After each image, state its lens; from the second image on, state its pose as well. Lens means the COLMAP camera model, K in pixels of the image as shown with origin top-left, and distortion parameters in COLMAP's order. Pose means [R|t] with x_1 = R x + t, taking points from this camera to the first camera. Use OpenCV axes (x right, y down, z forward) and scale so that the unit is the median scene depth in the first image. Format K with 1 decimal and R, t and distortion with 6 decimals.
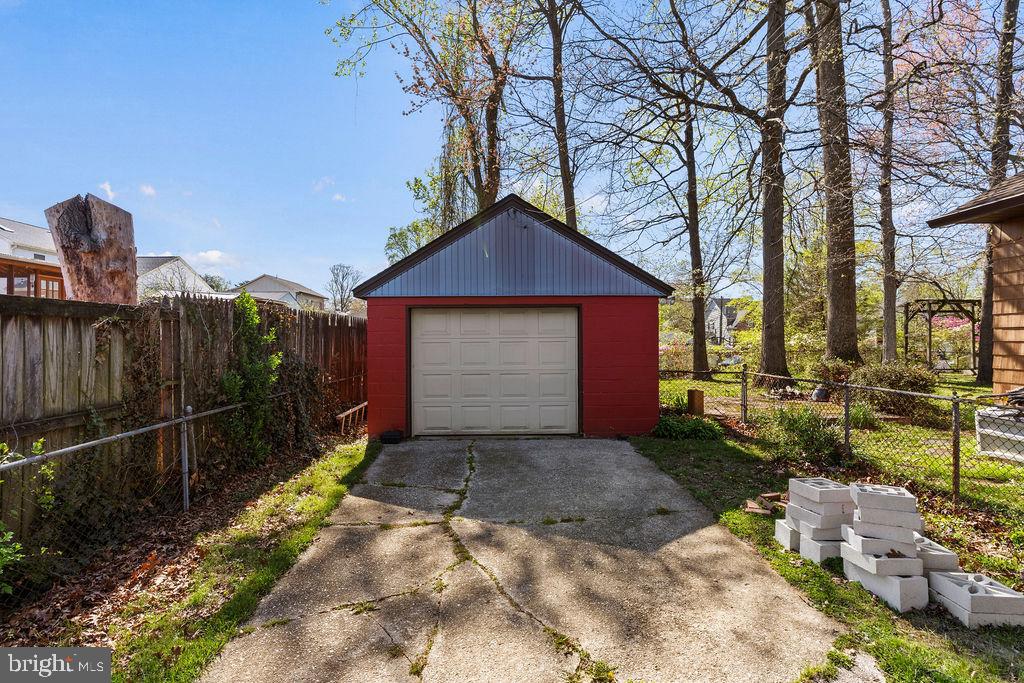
lens RADIAL K [[486.2, 0, 510.8], [0, 486.2, 339.3], [0, 0, 1]] dist [0.000826, 0.000292]
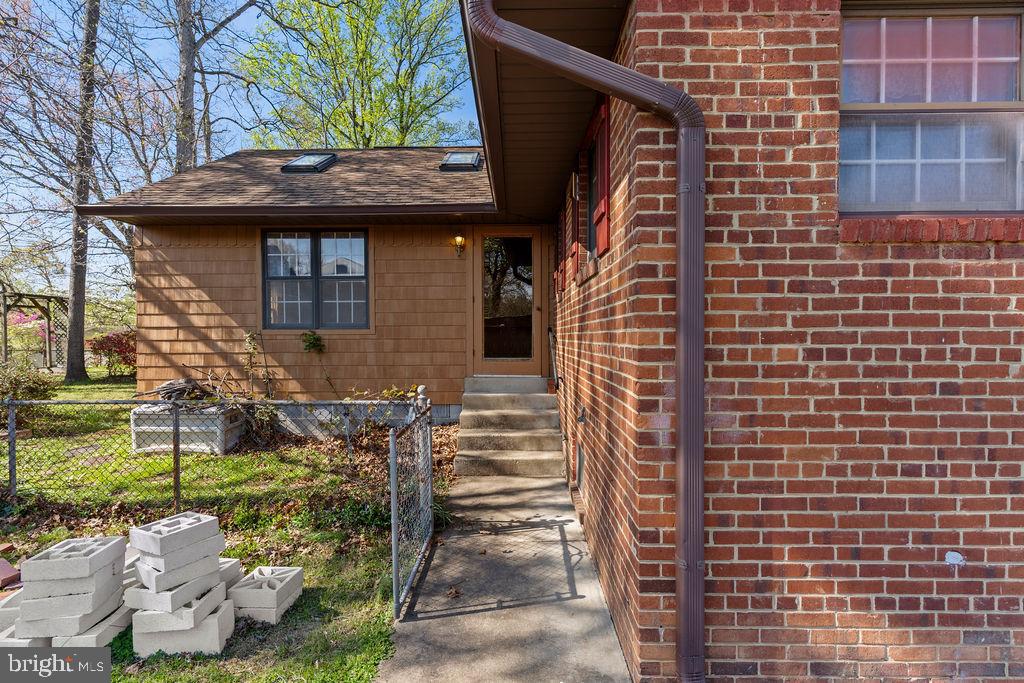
lens RADIAL K [[486.2, 0, 511.7], [0, 486.2, 338.7], [0, 0, 1]] dist [0.000826, 0.000292]
pose [[0.014561, -0.007487, 0.999866, -0.029162], [0.001319, 0.999971, 0.007468, -0.005965], [-0.999893, 0.001210, 0.014571, 0.210112]]
